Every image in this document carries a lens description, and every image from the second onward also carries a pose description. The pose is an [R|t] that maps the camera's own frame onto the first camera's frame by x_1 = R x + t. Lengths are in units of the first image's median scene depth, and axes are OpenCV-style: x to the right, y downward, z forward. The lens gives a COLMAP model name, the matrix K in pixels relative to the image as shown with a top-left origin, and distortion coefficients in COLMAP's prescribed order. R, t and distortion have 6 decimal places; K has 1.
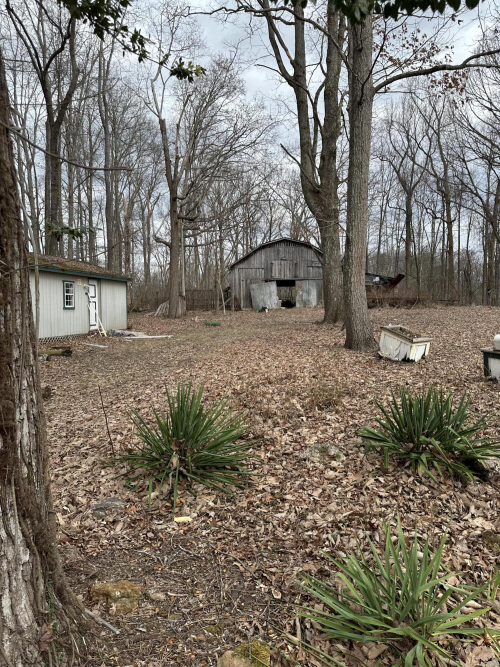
lens RADIAL K [[478.3, 0, 247.7], [0, 478.3, 332.7], [0, 0, 1]] dist [-0.006236, -0.004208]
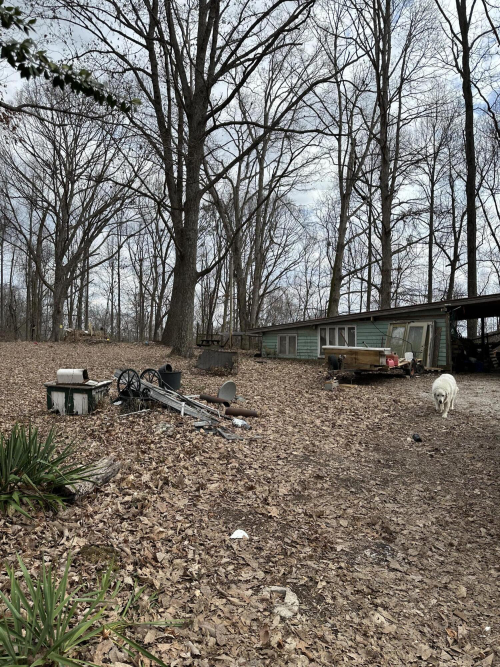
lens RADIAL K [[501.3, 0, 250.0], [0, 501.3, 333.5], [0, 0, 1]] dist [0.034620, -0.118253]
pose [[0.598069, 0.012598, 0.801345, -0.191009], [0.044373, 0.997822, -0.048804, -0.001676], [-0.800215, 0.064746, 0.596208, -0.028057]]
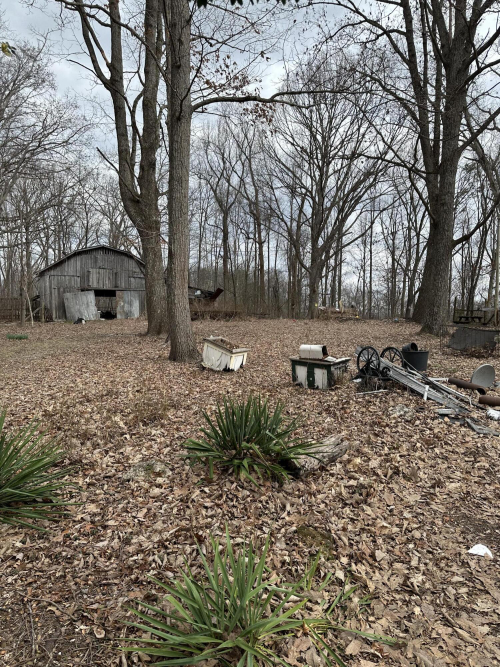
lens RADIAL K [[471.4, 0, 250.0], [0, 471.4, 333.5], [0, 0, 1]] dist [0.045523, -0.066037]
pose [[0.930084, -0.011097, 0.367179, 0.001715], [0.021078, 0.999509, -0.023186, 0.002384], [-0.366741, 0.029304, 0.929861, 0.025837]]
